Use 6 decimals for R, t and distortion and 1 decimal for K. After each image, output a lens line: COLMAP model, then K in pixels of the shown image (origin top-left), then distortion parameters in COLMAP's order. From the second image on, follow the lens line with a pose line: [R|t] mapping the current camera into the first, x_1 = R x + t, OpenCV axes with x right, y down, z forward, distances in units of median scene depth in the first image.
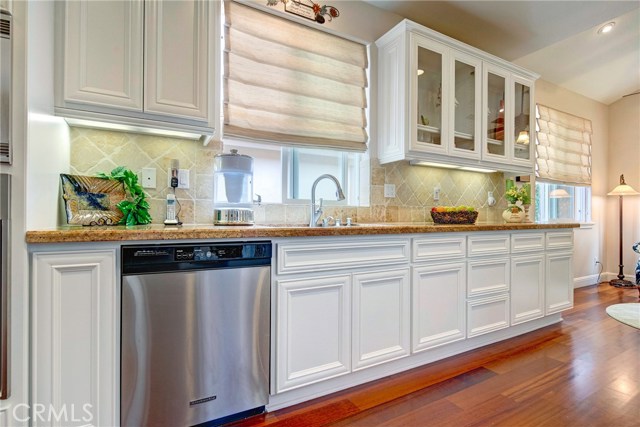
lens RADIAL K [[316.3, 0, 320.8], [0, 316.3, 219.4], [0, 0, 1]] dist [0.000514, -0.002724]
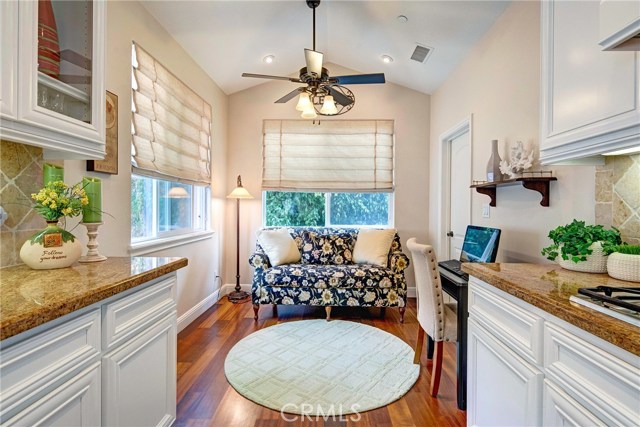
lens RADIAL K [[316.3, 0, 322.0], [0, 316.3, 211.8], [0, 0, 1]] dist [0.000514, -0.002724]
pose [[0.513622, -0.006000, 0.857996, 0.324289], [-0.003927, 0.999949, 0.009343, -0.052534], [-0.858008, -0.008168, 0.513572, 0.358154]]
